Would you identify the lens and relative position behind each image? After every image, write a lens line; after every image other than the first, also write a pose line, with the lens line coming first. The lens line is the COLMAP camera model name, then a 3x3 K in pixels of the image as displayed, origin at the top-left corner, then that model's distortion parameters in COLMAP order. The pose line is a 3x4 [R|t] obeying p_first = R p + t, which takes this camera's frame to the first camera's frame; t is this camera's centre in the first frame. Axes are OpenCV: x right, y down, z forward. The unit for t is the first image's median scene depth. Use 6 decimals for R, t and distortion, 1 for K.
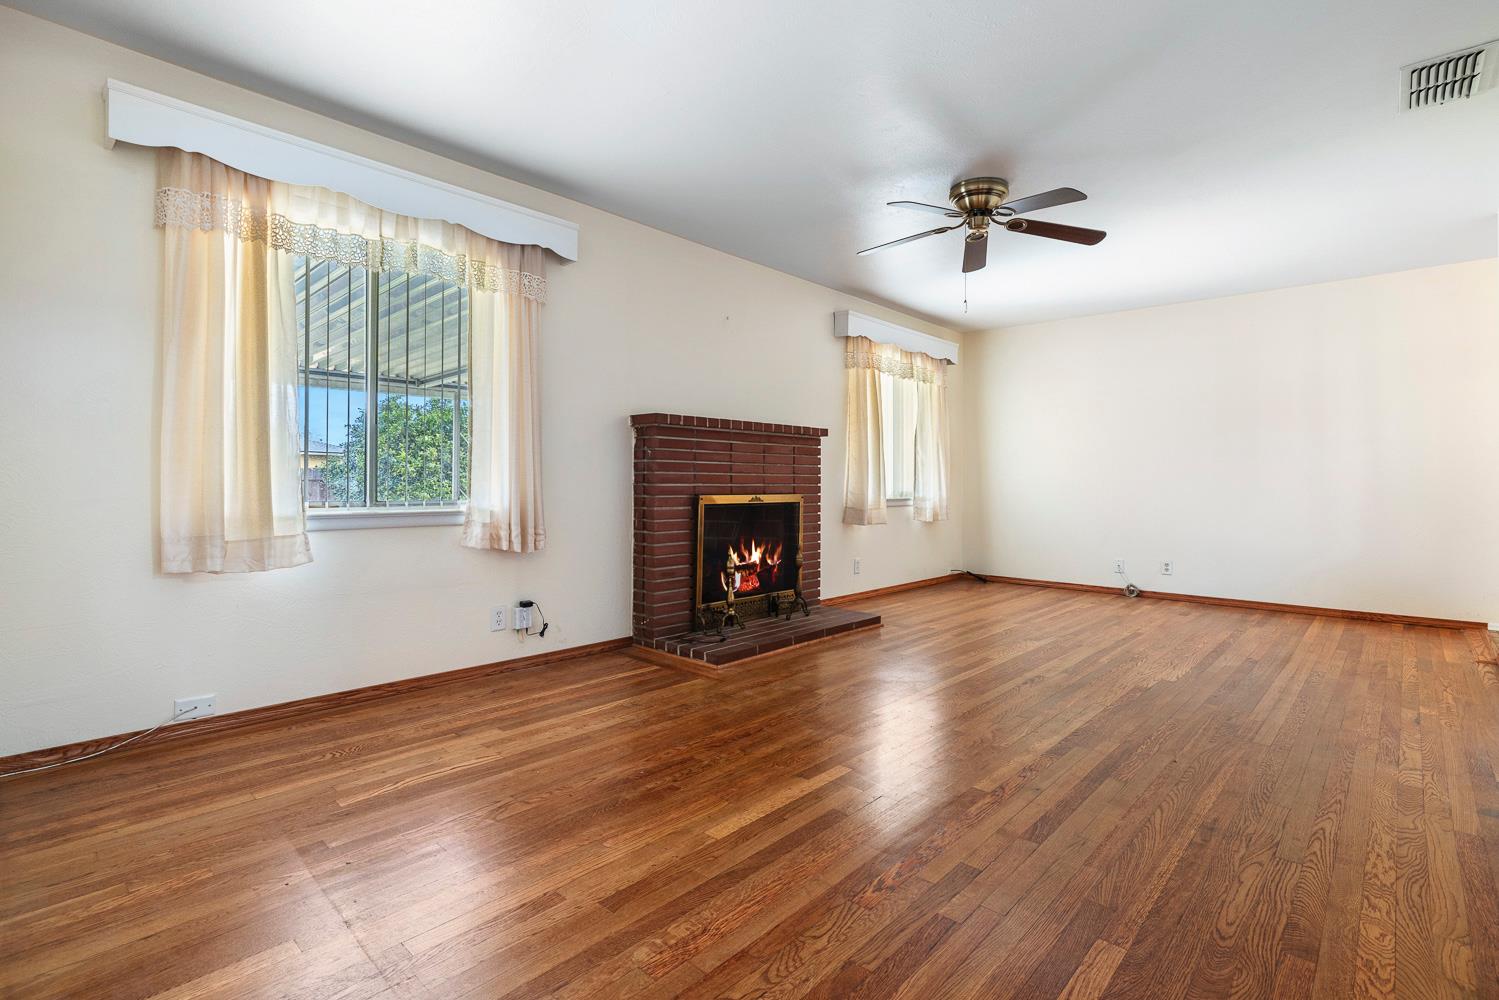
lens RADIAL K [[713.1, 0, 757.7], [0, 713.1, 481.7], [0, 0, 1]] dist [-0.003529, 0.000243]
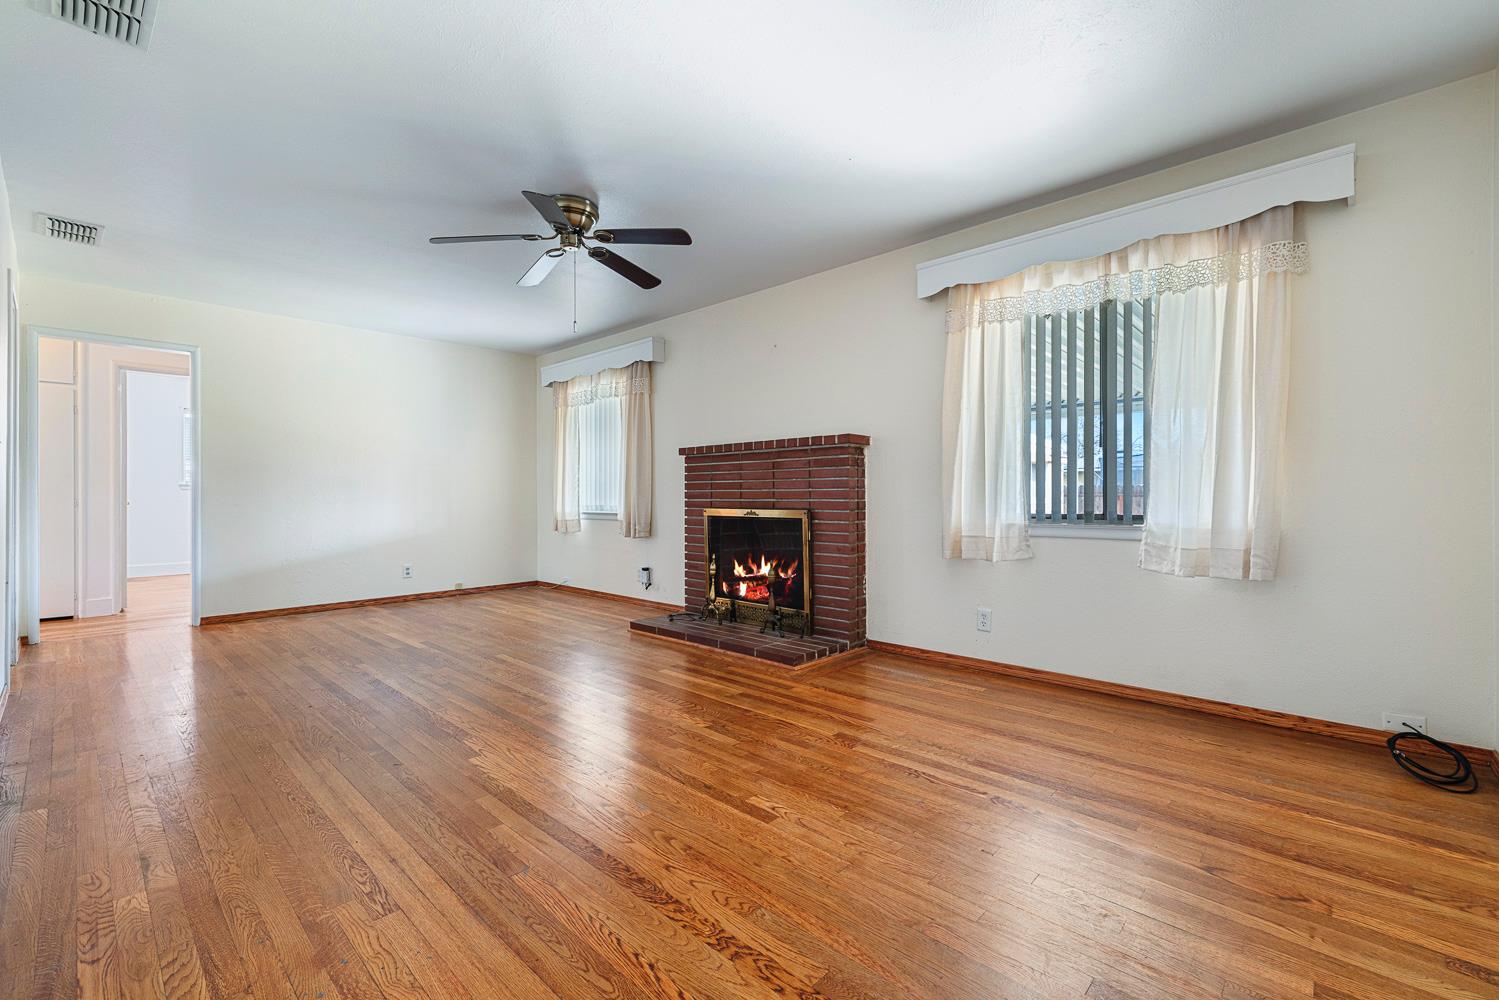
lens RADIAL K [[644.9, 0, 742.1], [0, 644.9, 497.1], [0, 0, 1]] dist [0.006510, -0.000290]
pose [[-0.033067, -0.004540, -0.999443, 1.045545], [0.004700, 0.999978, -0.004698, 0.004613], [0.999442, -0.004853, -0.033045, 1.089953]]
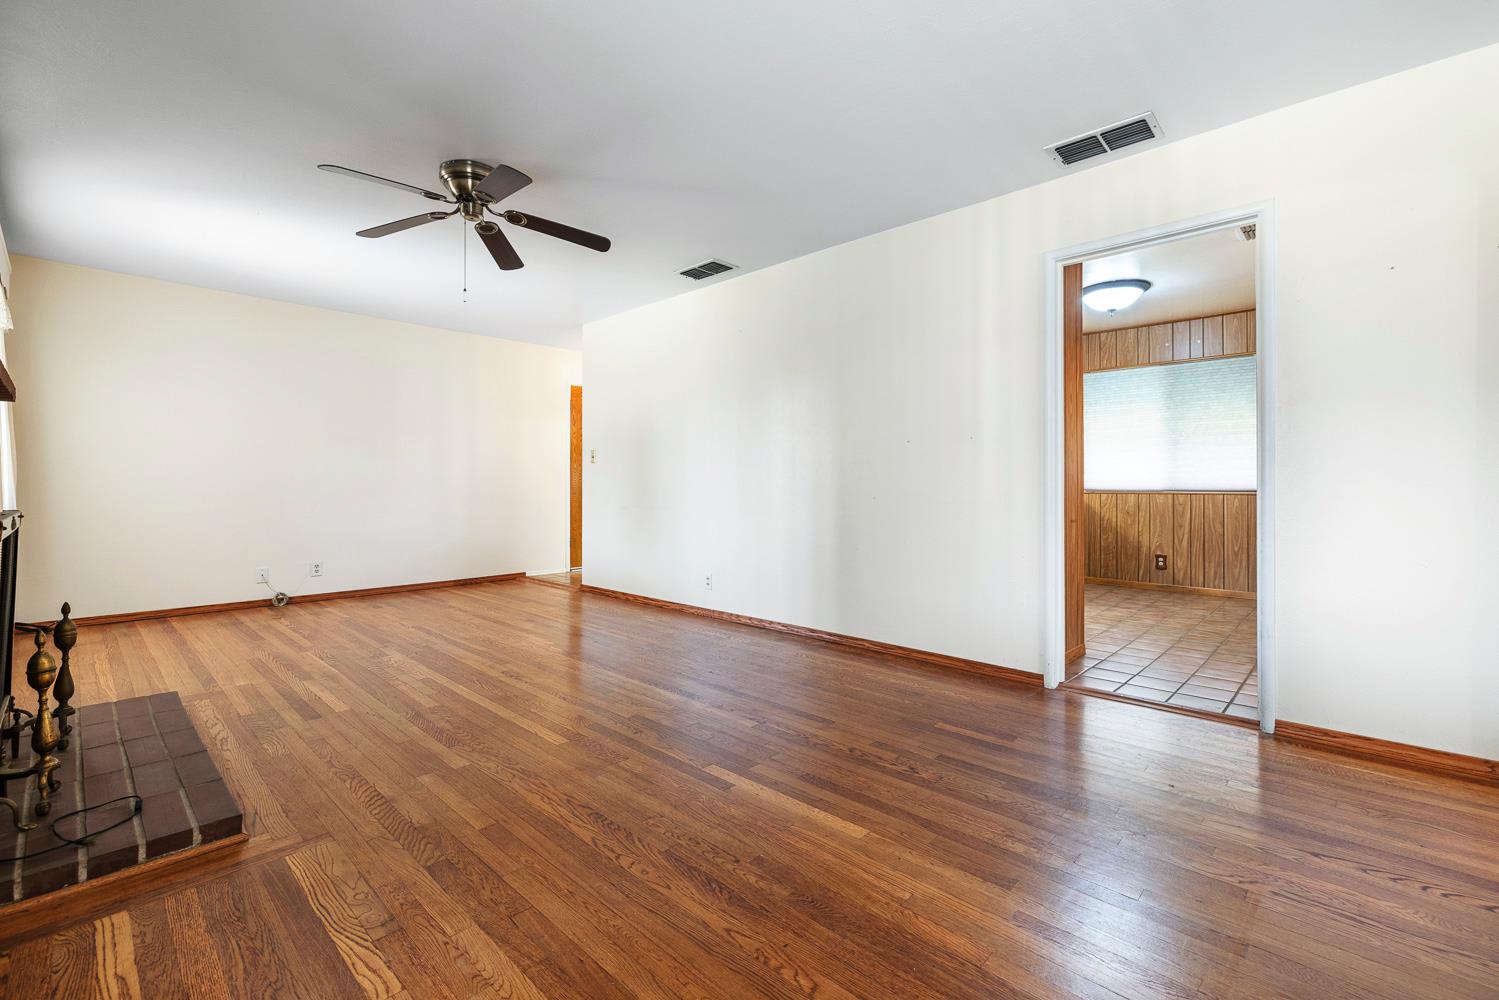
lens RADIAL K [[644.9, 0, 745.8], [0, 644.9, 484.7], [0, 0, 1]] dist [0.006510, -0.000290]
pose [[0.024202, -0.002451, 0.999704, -0.456974], [-0.003691, 0.999990, 0.002541, -0.004285], [-0.999700, -0.003752, 0.024193, 0.526127]]
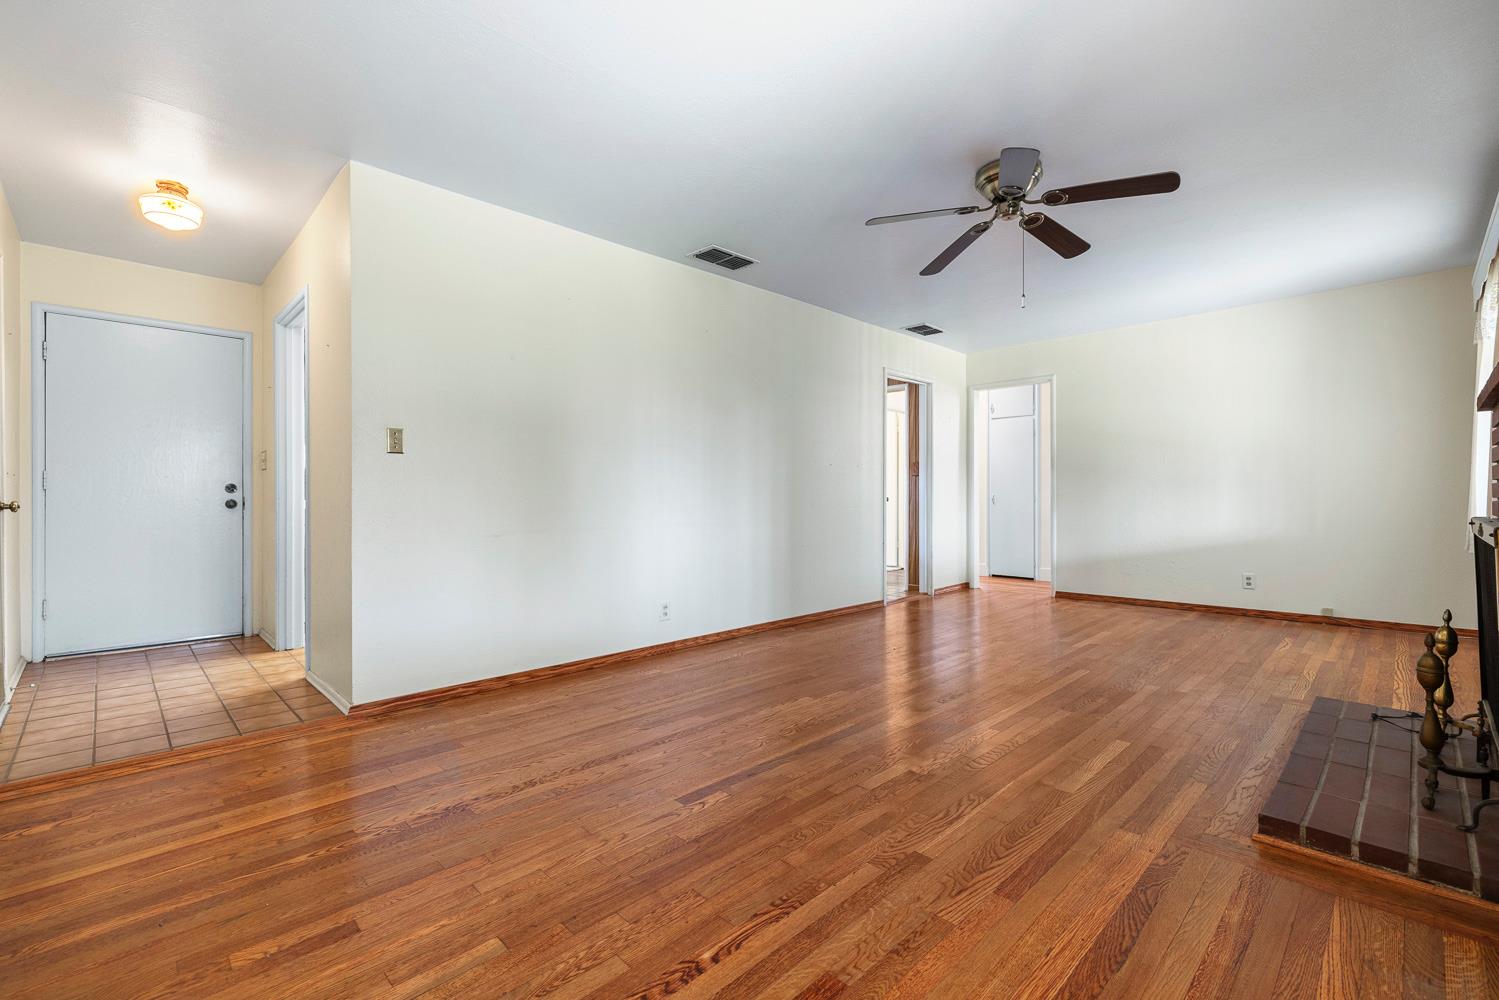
lens RADIAL K [[644.9, 0, 747.8], [0, 644.9, 498.7], [0, 0, 1]] dist [0.006510, -0.000290]
pose [[-0.998124, 0.000173, 0.061223, 0.506439], [0.000153, 1.000000, -0.000324, 0.003765], [-0.061223, -0.000314, -0.998124, 1.575516]]
